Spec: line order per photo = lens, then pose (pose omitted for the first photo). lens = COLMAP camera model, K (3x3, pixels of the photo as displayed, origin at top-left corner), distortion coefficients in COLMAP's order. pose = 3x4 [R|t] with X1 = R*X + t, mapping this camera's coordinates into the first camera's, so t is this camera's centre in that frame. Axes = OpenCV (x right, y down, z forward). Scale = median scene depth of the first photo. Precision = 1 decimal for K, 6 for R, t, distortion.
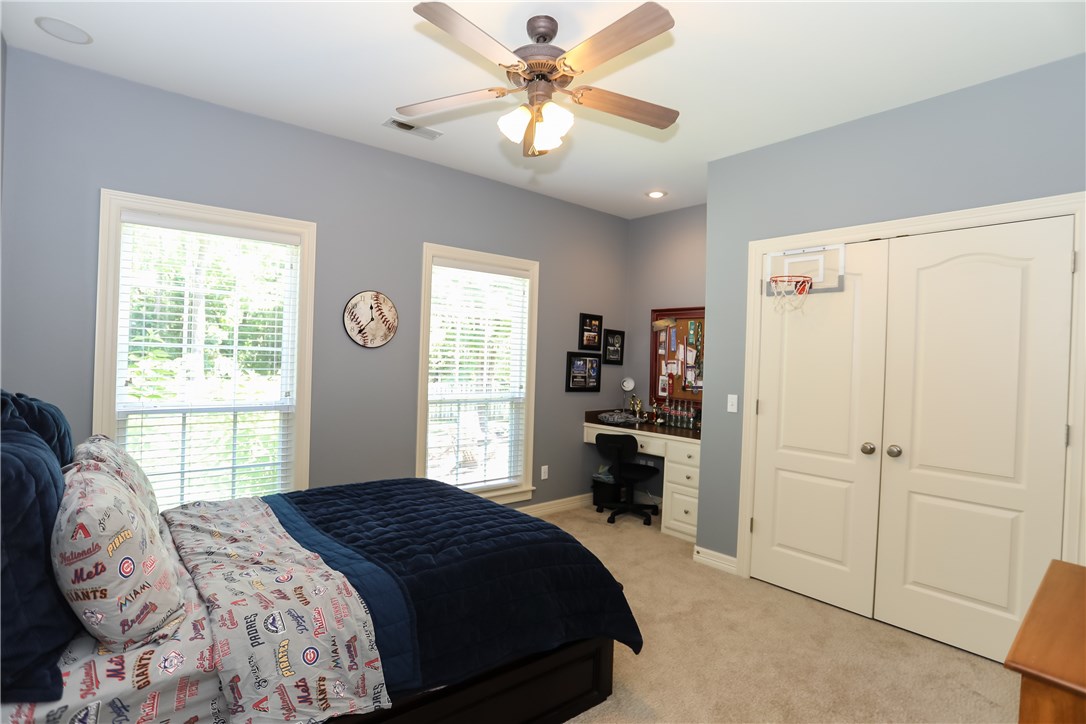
lens RADIAL K [[529.0, 0, 541.2], [0, 529.0, 363.5], [0, 0, 1]] dist [-0.051624, 0.018311]
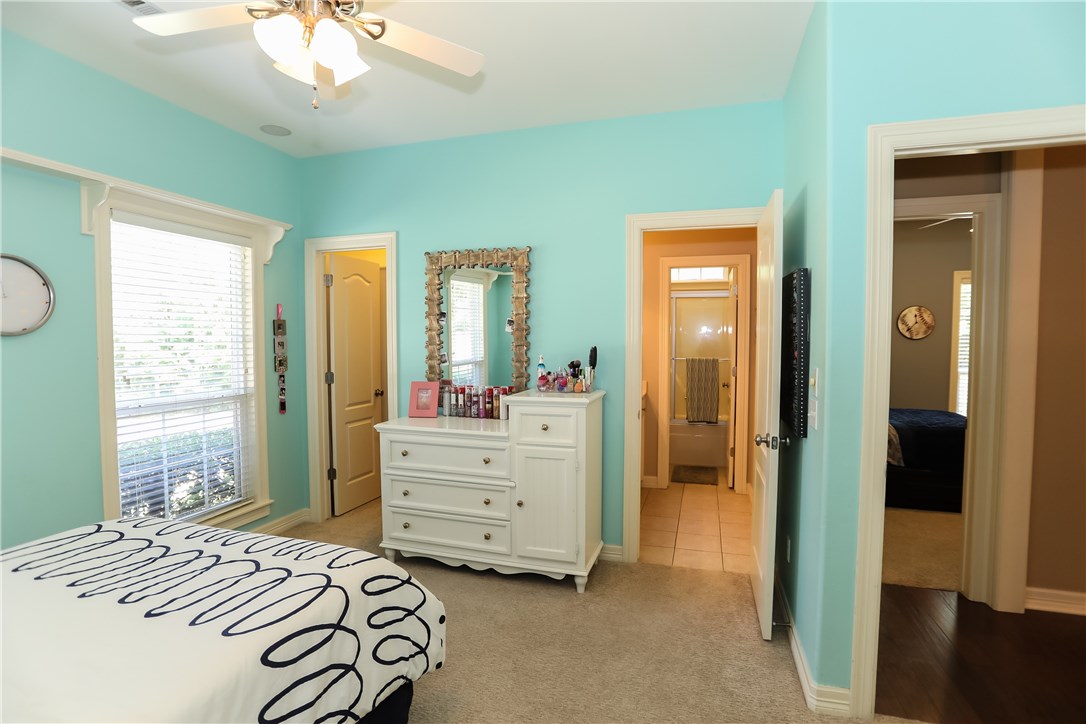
lens RADIAL K [[529.0, 0, 540.3], [0, 529.0, 363.9], [0, 0, 1]] dist [-0.051624, 0.018311]
pose [[0.544294, 0.008538, -0.838851, 0.432442], [0.006420, 0.999877, 0.014343, 0.019068], [0.838870, -0.013192, 0.544172, -0.959813]]
